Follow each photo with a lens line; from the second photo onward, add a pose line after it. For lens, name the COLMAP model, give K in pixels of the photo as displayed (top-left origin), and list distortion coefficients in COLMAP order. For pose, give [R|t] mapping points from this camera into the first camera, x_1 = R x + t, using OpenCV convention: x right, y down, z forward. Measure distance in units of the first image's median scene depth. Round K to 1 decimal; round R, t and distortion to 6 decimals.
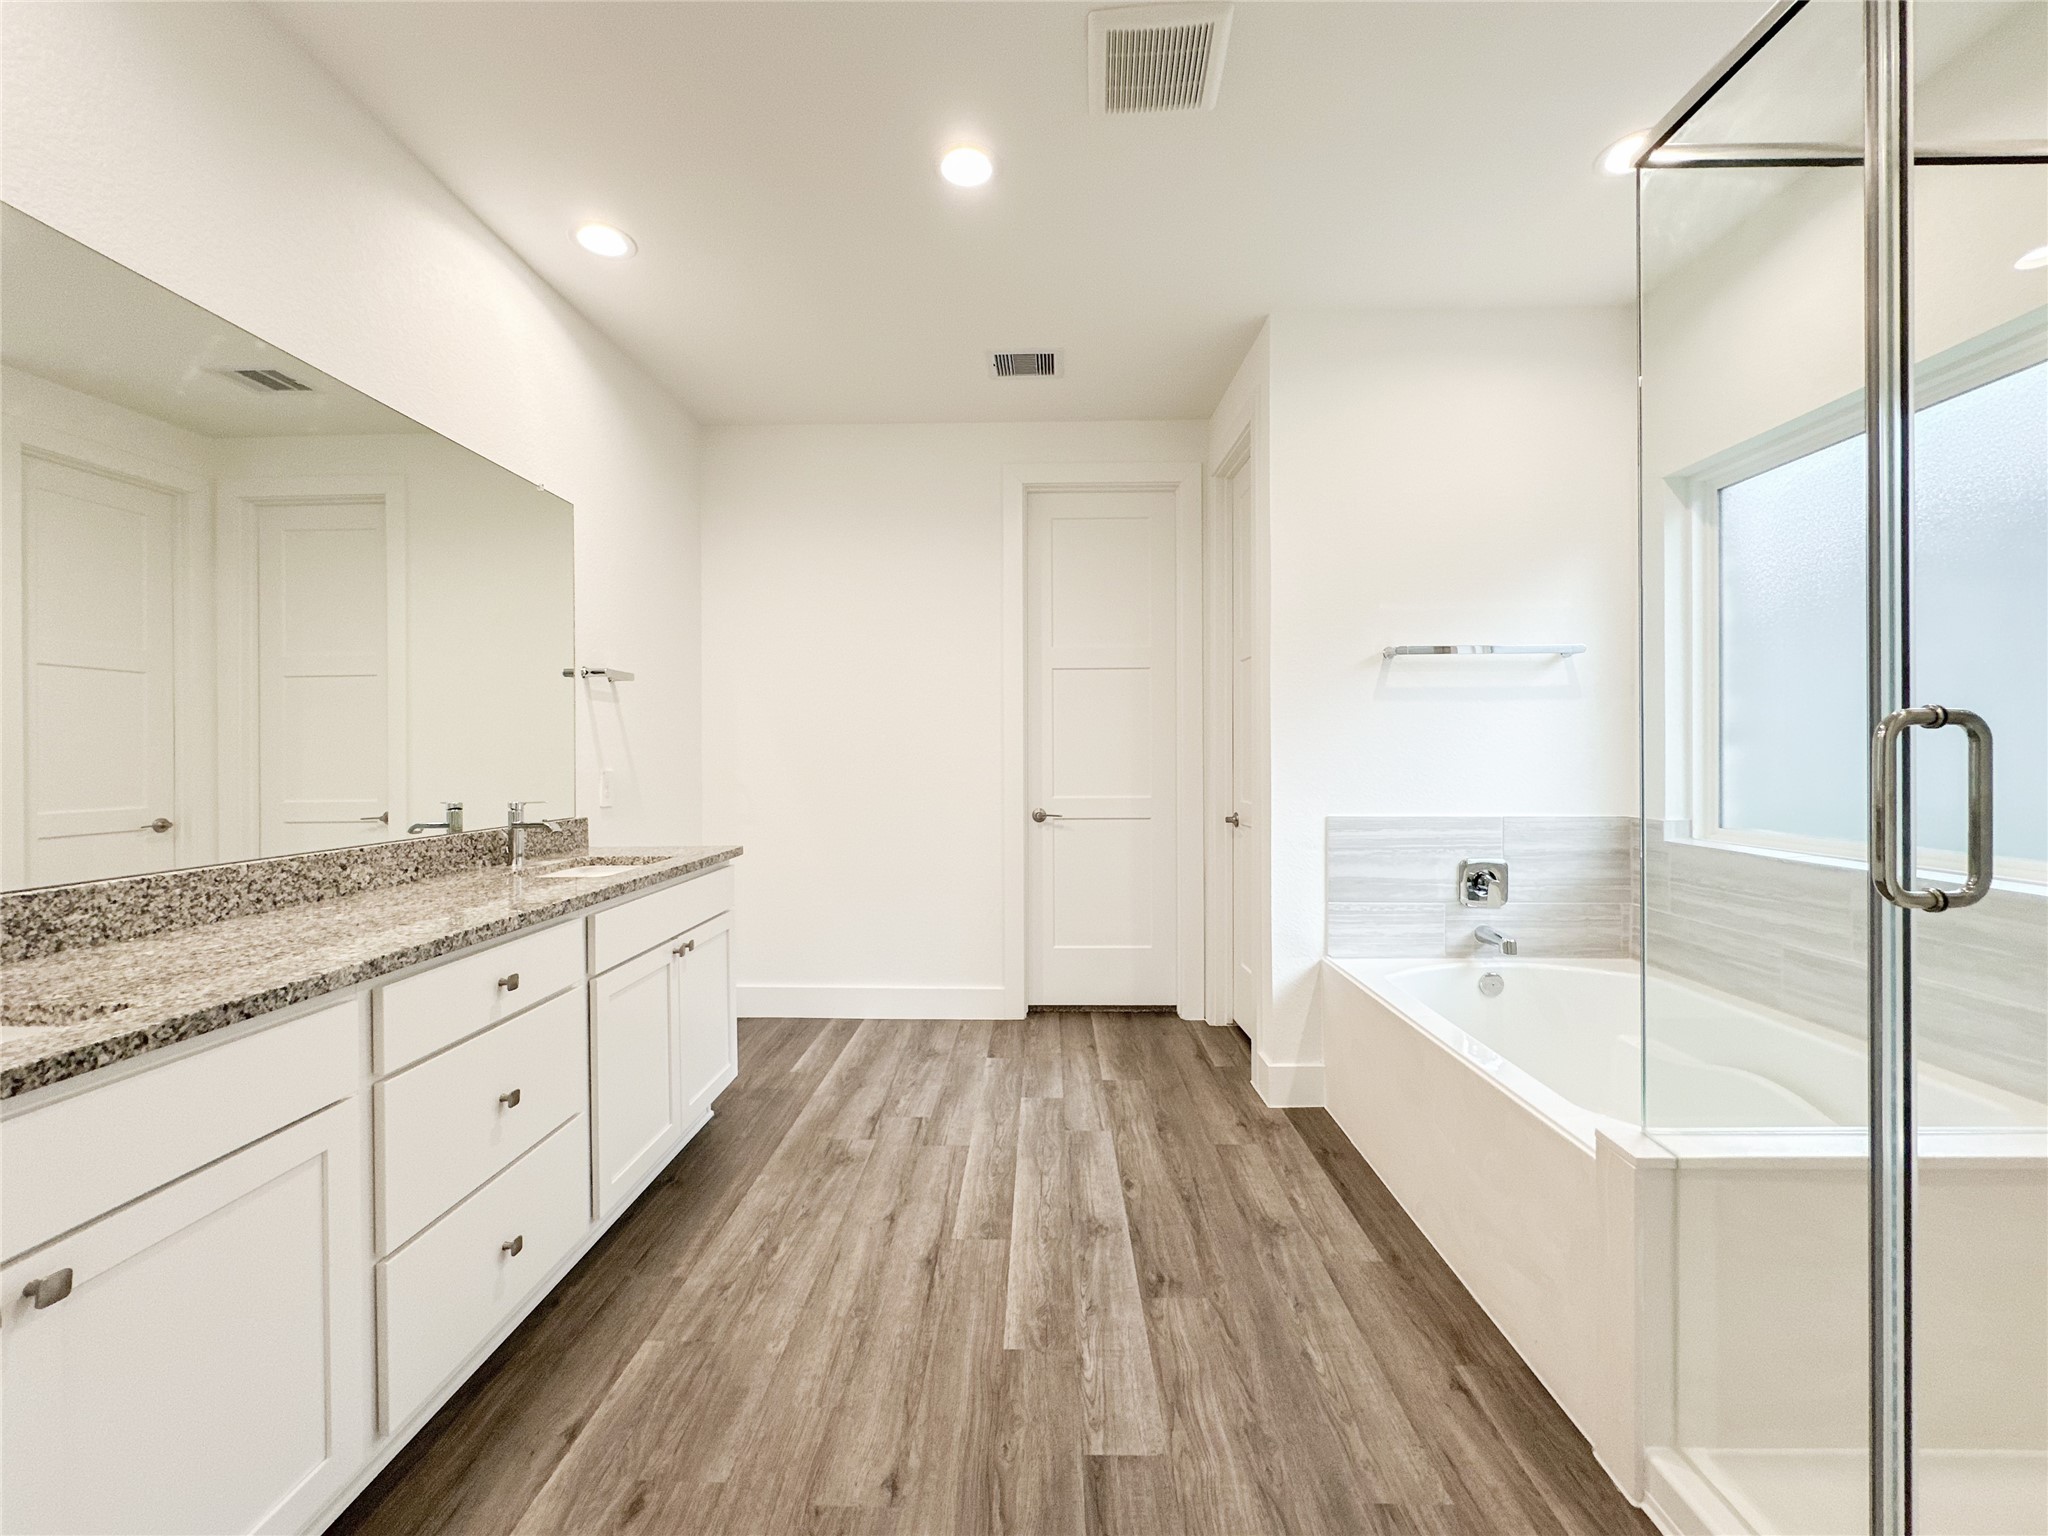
lens RADIAL K [[831.5, 0, 1025.4], [0, 831.5, 765.8], [0, 0, 1]] dist [-0.001547, 0.000030]
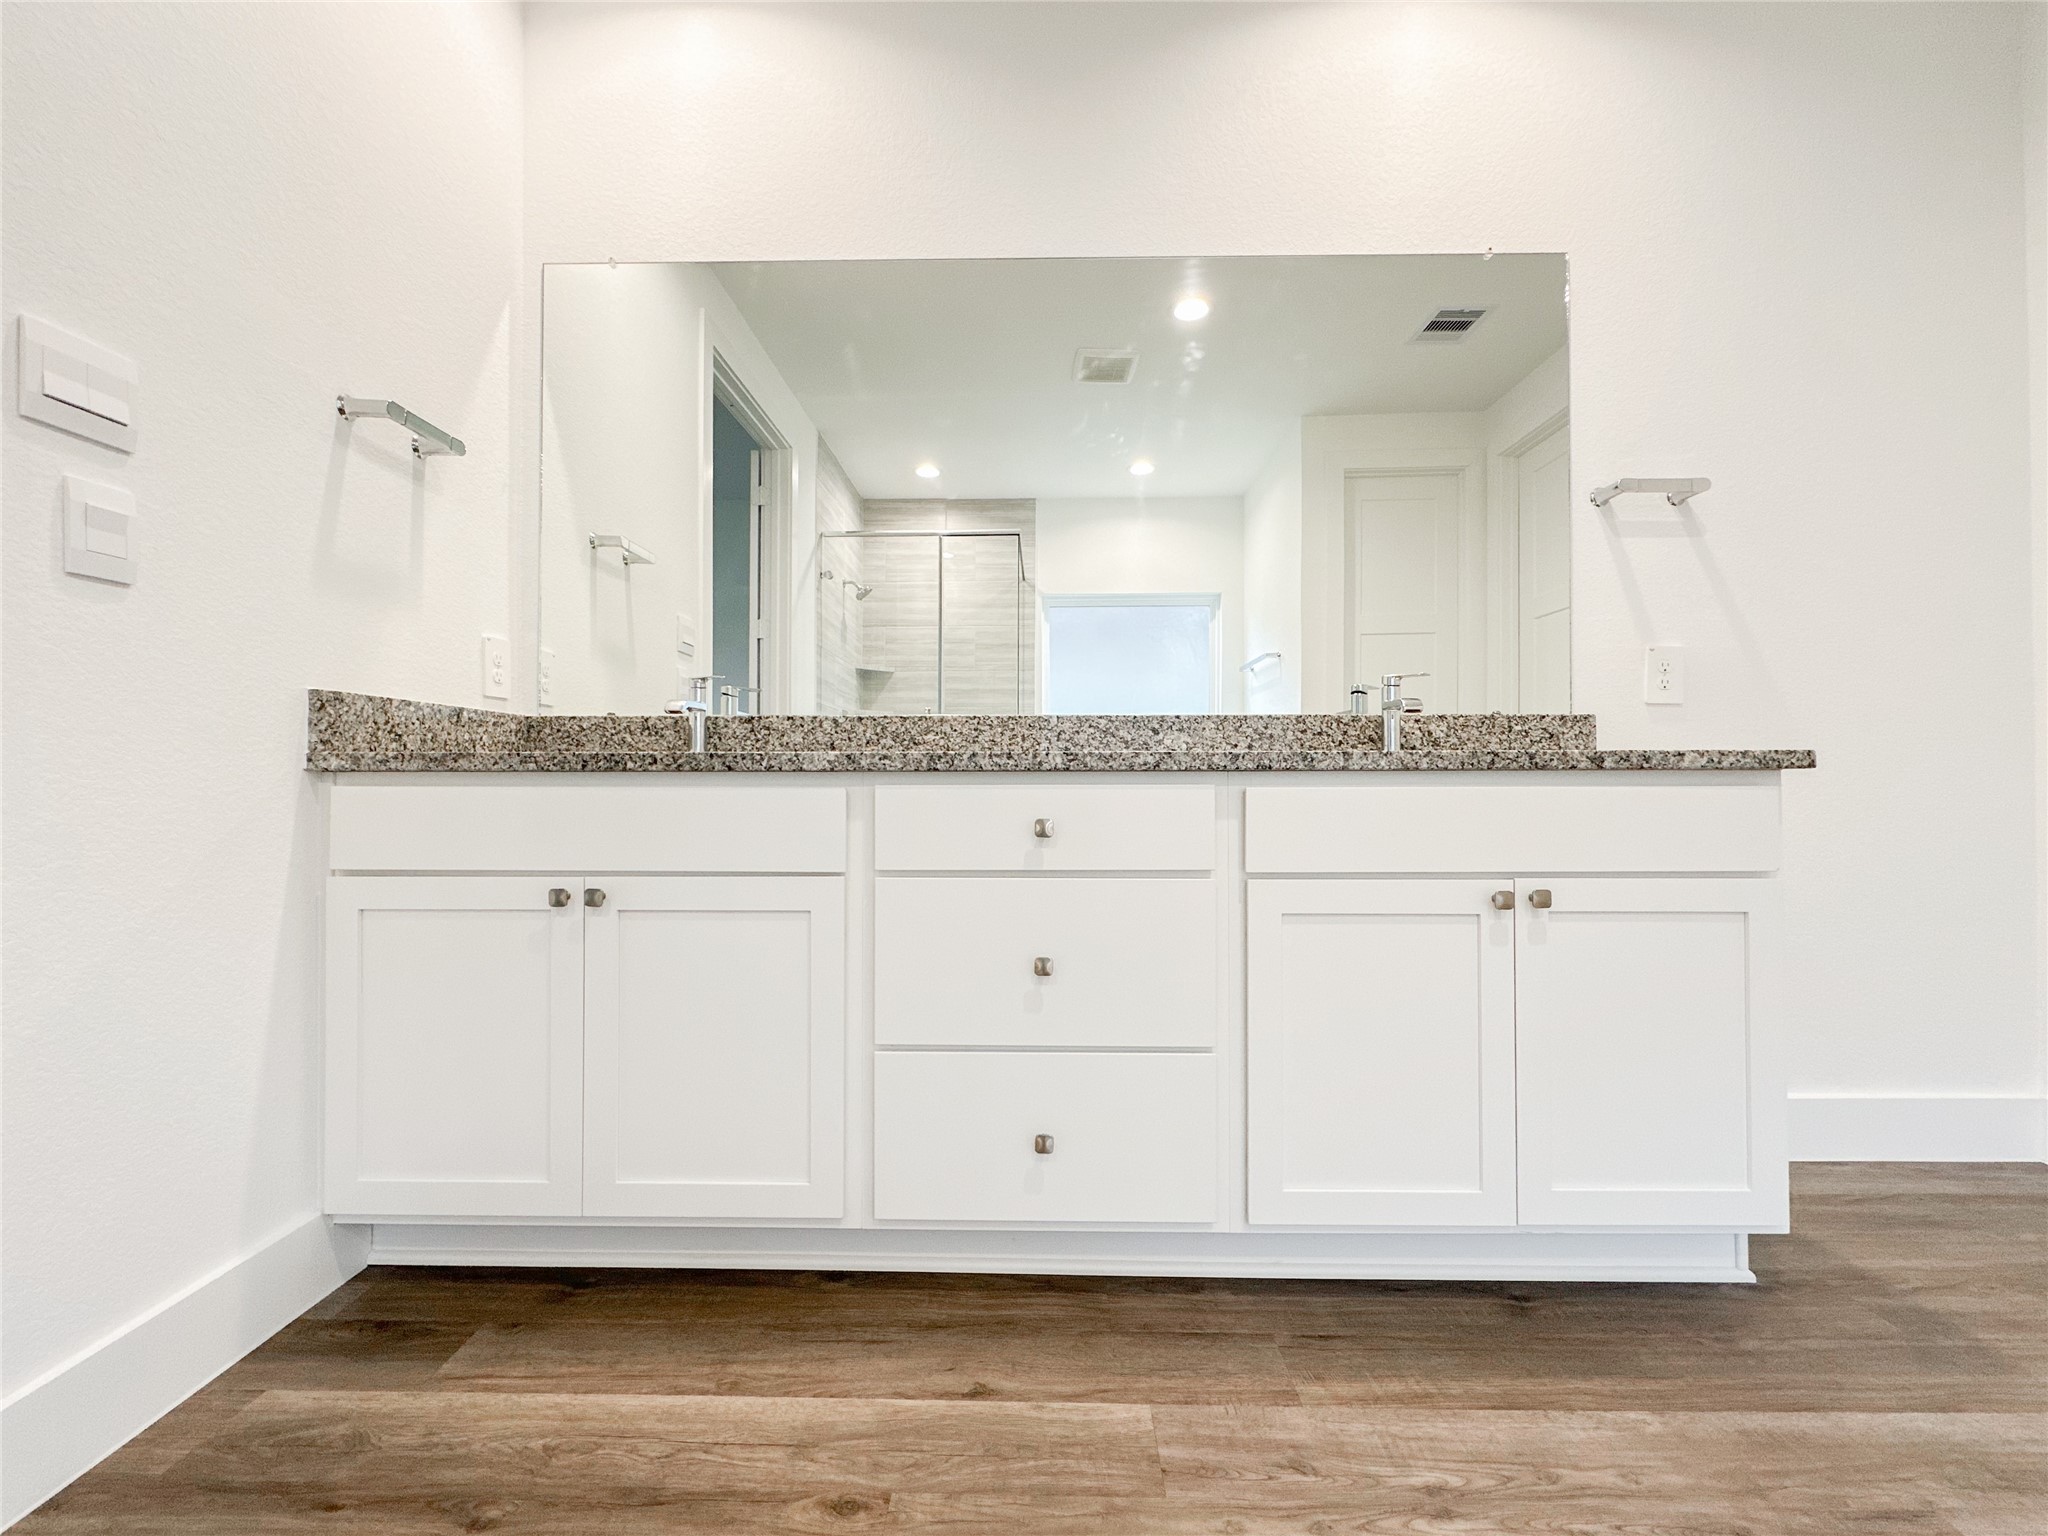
lens RADIAL K [[831.5, 0, 1022.0], [0, 831.5, 770.0], [0, 0, 1]] dist [-0.001547, 0.000030]
pose [[0.008007, -0.001561, -0.999967, 0.209078], [-0.013070, 0.999913, -0.001666, 0.184976], [0.999883, 0.013083, 0.007986, 0.885774]]
